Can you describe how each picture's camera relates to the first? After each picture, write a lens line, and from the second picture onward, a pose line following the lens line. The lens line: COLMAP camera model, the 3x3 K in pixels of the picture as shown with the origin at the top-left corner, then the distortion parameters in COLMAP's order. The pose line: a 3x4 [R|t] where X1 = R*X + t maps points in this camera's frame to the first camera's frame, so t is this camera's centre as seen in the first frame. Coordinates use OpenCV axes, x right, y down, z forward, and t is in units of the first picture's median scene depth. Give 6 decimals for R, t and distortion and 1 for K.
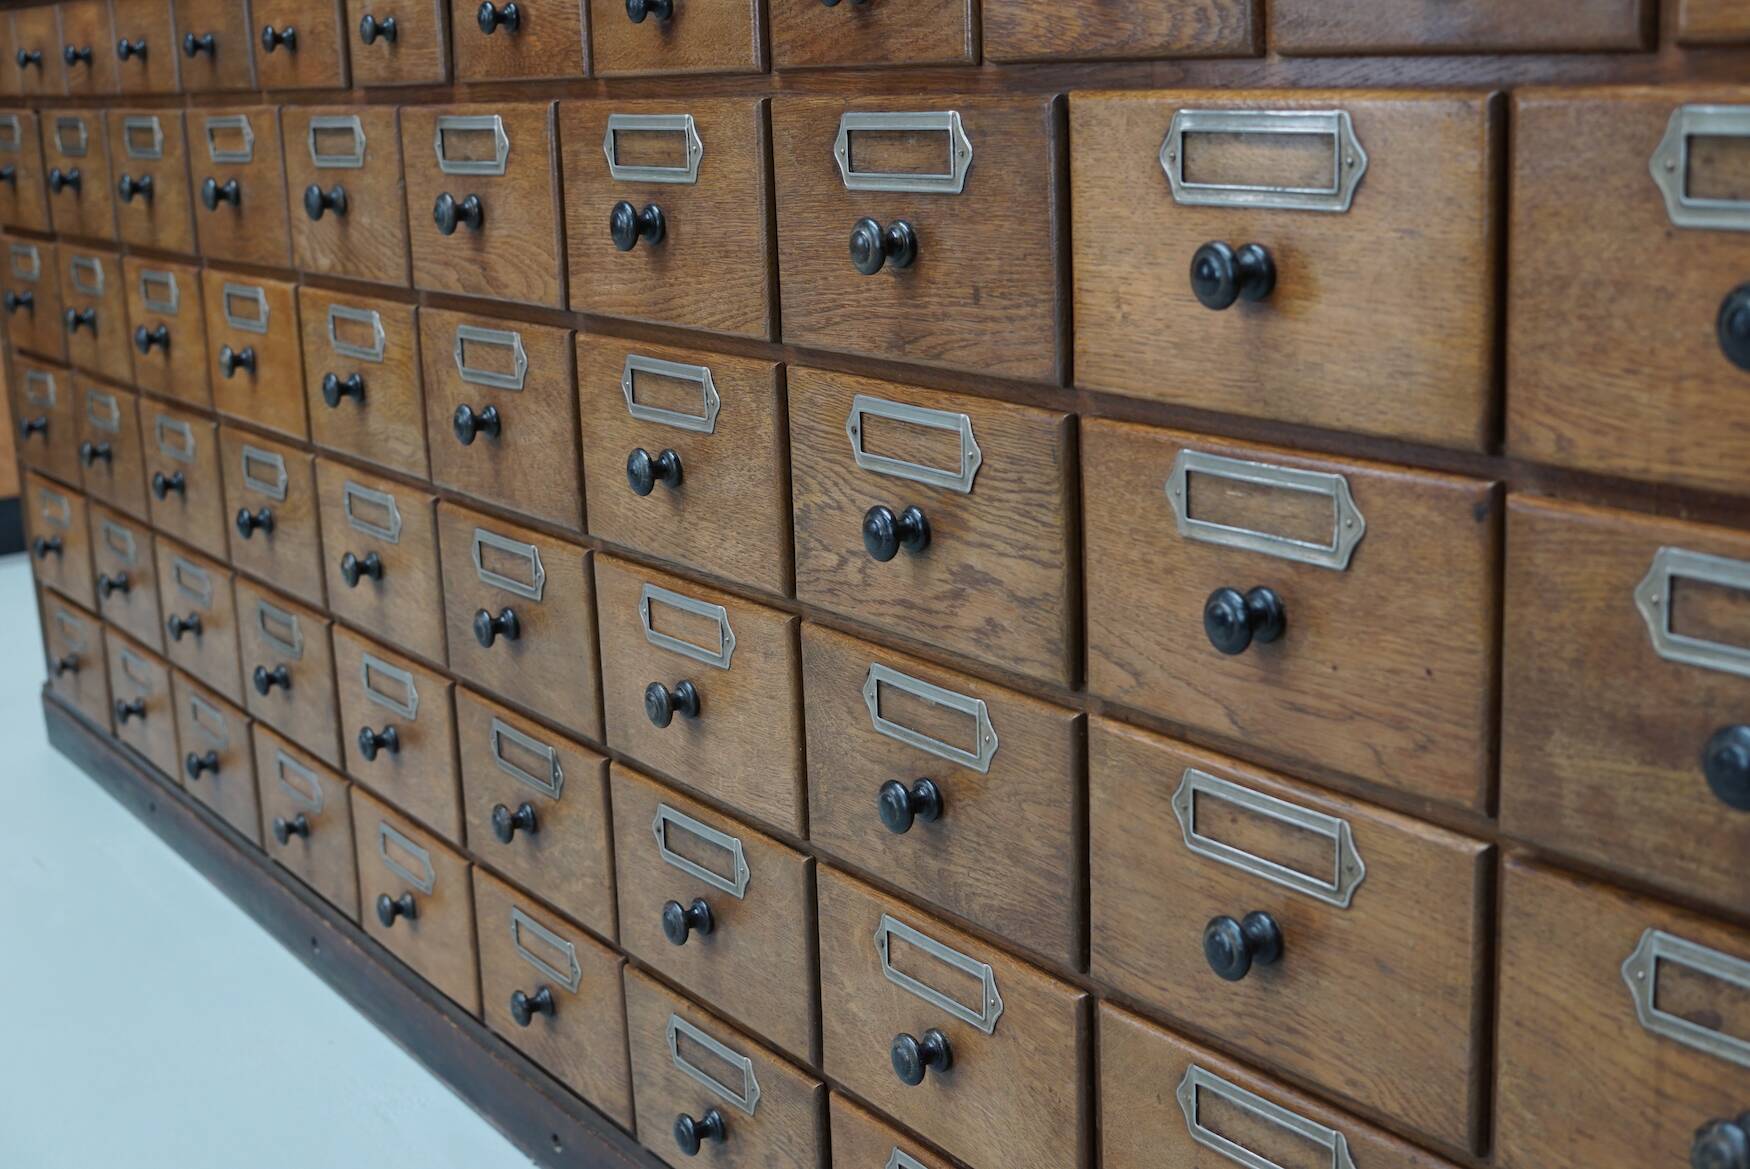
lens RADIAL K [[2269.9, 0, 875.0], [0, 2269.9, 584.5], [0, 0, 1]] dist [-0.155709, 0.331640]
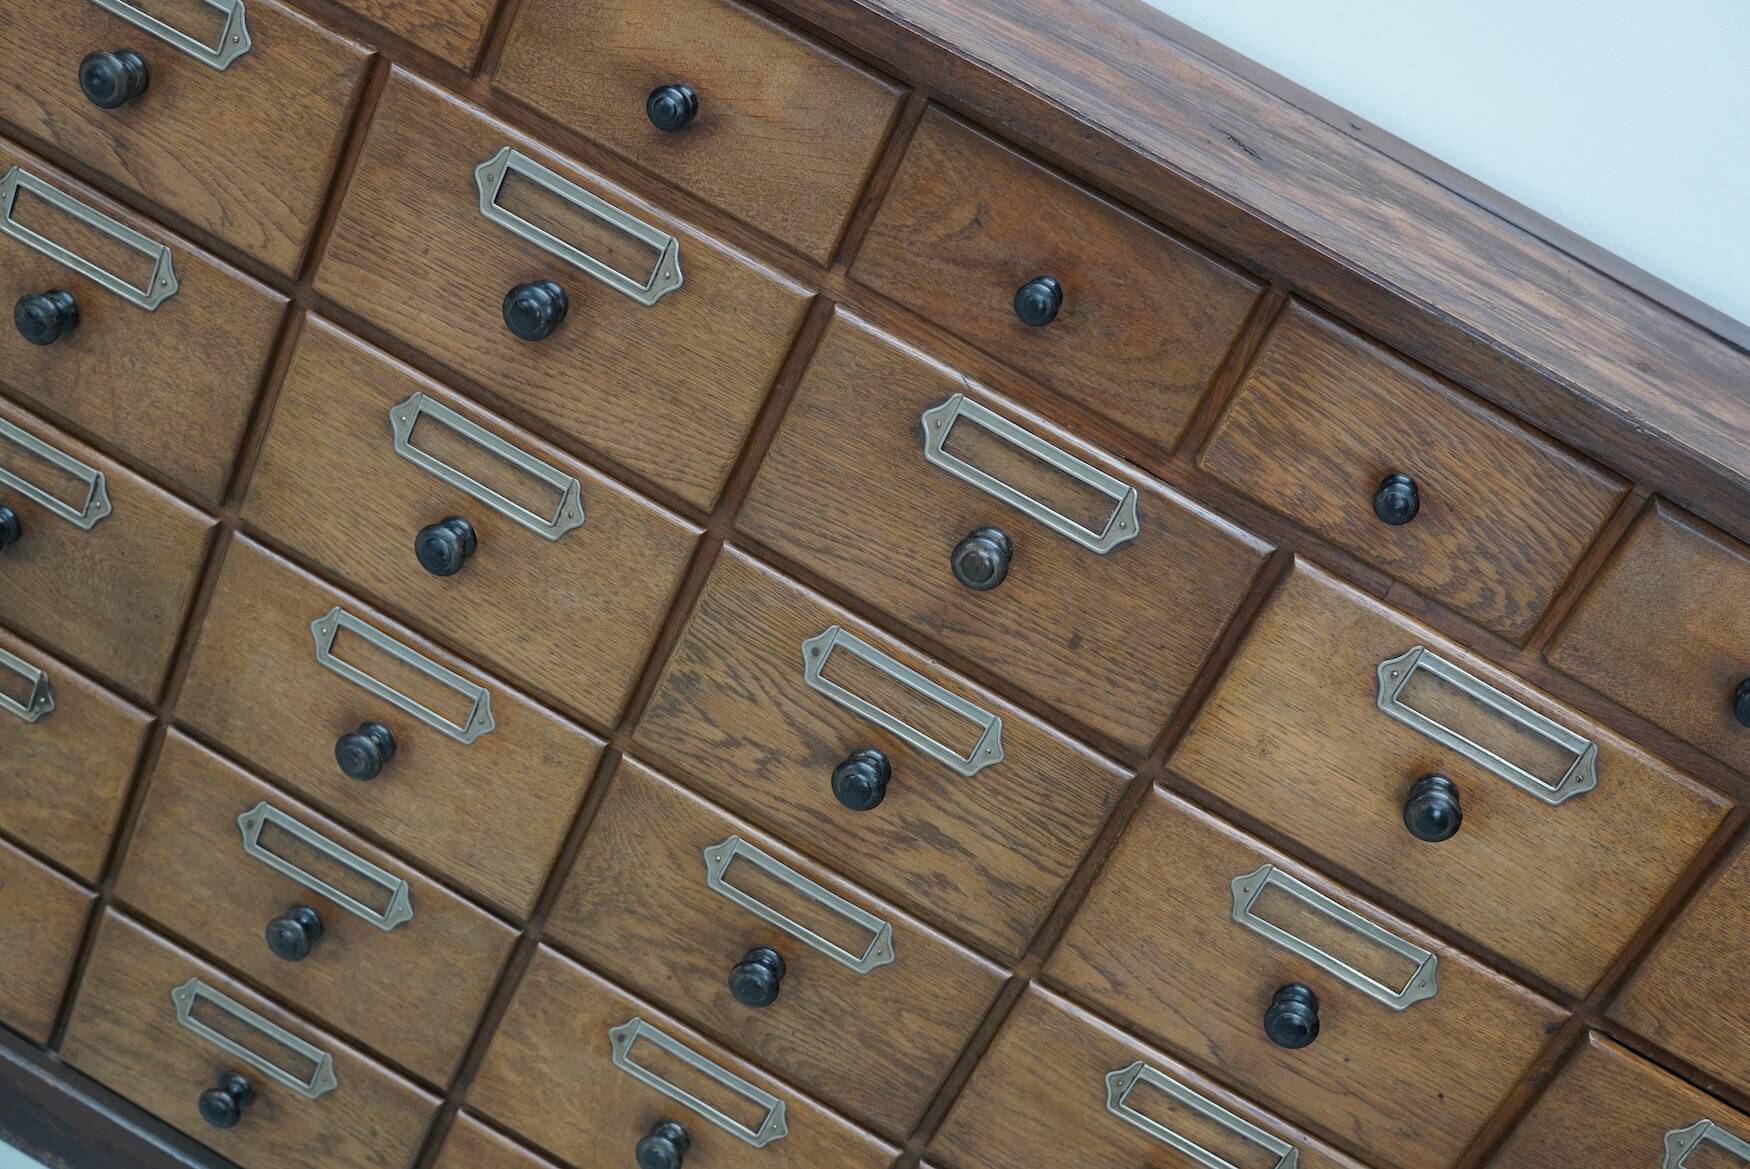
lens RADIAL K [[2269.9, 0, 875.0], [0, 2269.9, 584.5], [0, 0, 1]] dist [-0.155709, 0.331640]
pose [[0.699629, 0.000022, 0.714507, -0.739457], [-0.295018, 0.910786, 0.288847, -0.411701], [-0.650756, -0.412878, 0.637219, 0.392362]]
